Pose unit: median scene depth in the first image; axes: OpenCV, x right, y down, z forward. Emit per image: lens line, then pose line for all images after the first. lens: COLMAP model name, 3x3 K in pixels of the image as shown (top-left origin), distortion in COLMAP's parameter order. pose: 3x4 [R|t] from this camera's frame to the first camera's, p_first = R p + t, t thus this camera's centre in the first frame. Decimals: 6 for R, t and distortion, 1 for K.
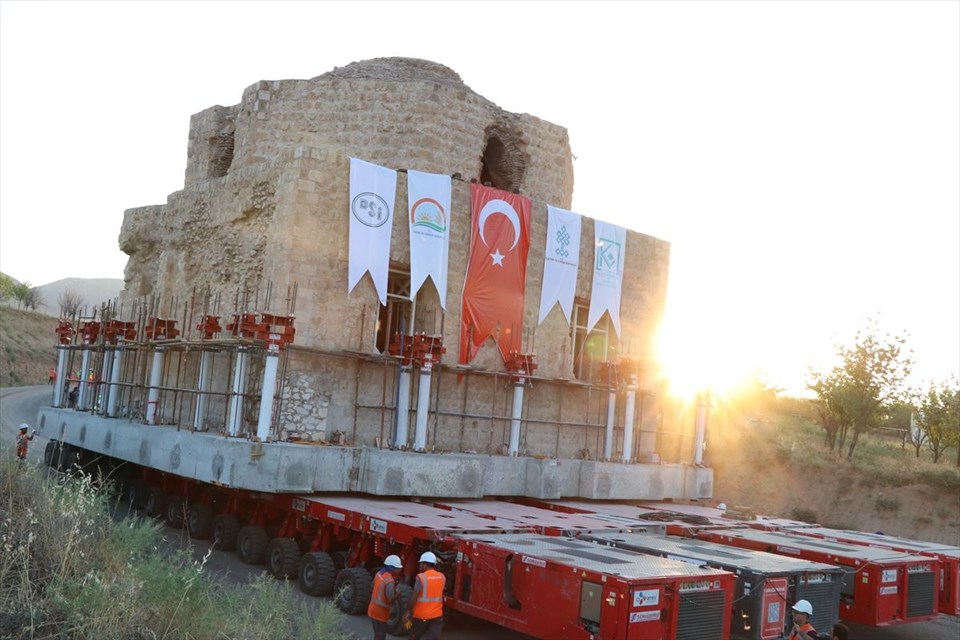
lens RADIAL K [[937.9, 0, 464.7], [0, 937.9, 310.9], [0, 0, 1]] dist [-0.005089, 0.002994]
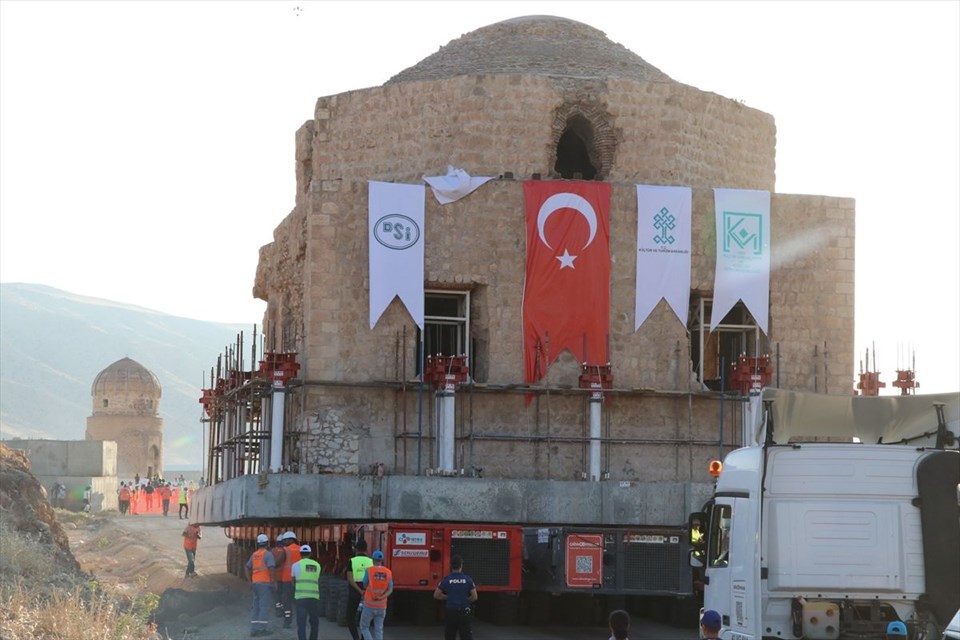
lens RADIAL K [[2227.5, 0, 480.0], [0, 2227.5, 320.0], [0, 0, 1]] dist [0.625185, 0.064826]
pose [[0.888906, -0.116813, -0.442945, 0.913225], [0.112201, 0.993007, -0.036708, 0.069464], [0.444136, -0.017069, 0.895797, -0.940193]]
